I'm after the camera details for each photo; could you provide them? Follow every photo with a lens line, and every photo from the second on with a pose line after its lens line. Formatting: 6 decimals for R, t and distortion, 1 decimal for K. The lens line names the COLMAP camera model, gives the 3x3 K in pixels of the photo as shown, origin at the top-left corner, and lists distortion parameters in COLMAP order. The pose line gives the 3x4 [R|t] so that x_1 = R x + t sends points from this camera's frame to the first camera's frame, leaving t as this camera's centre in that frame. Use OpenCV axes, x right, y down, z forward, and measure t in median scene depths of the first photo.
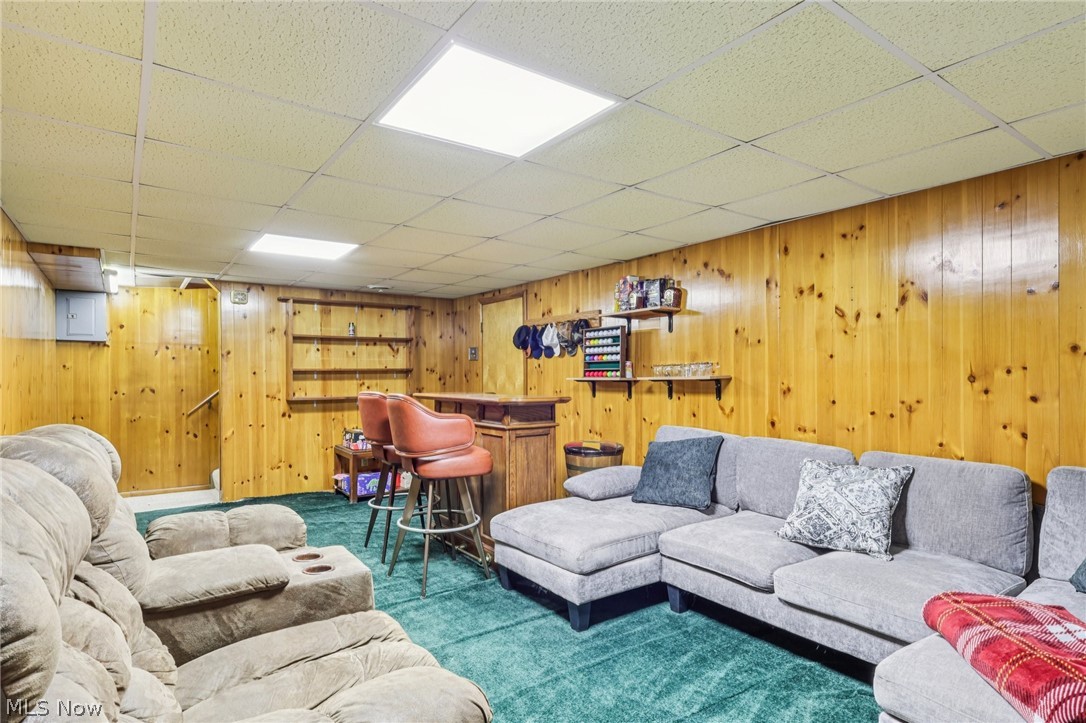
lens RADIAL K [[564.8, 0, 547.0], [0, 564.8, 375.2], [0, 0, 1]] dist [0.027107, 0.000121]
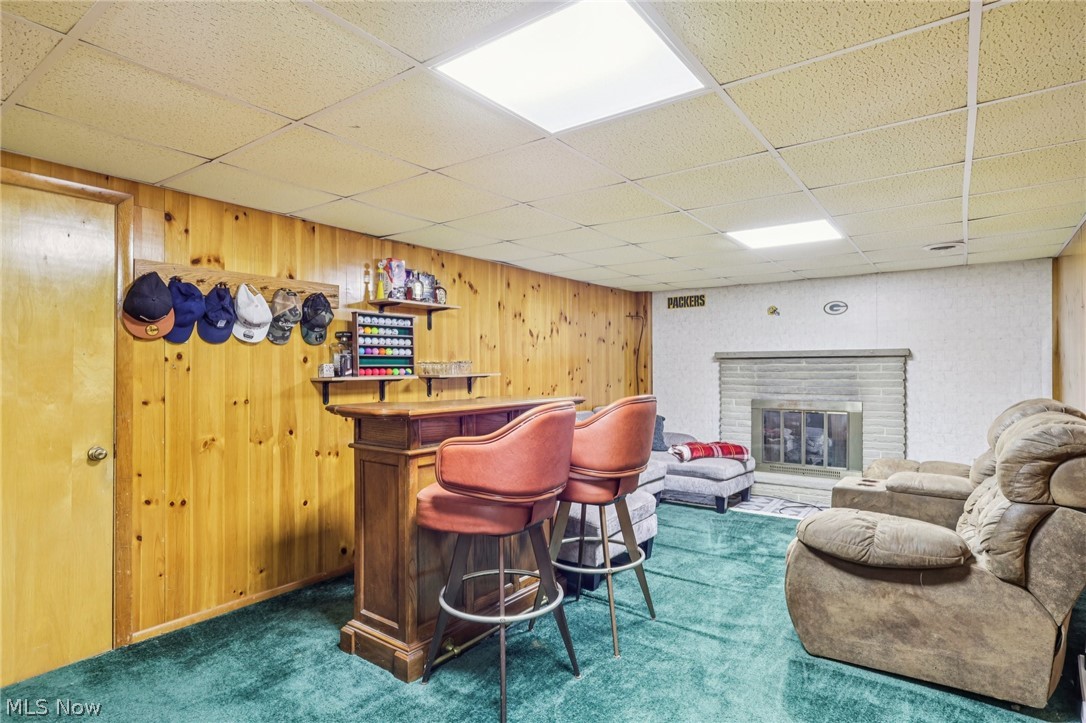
lens RADIAL K [[564.8, 0, 547.0], [0, 564.8, 375.2], [0, 0, 1]] dist [0.027107, 0.000121]
pose [[-0.288004, -0.003124, 0.957624, -0.798349], [0.009975, 0.999931, 0.006262, 0.000208], [-0.957577, 0.011355, -0.287953, 1.081694]]
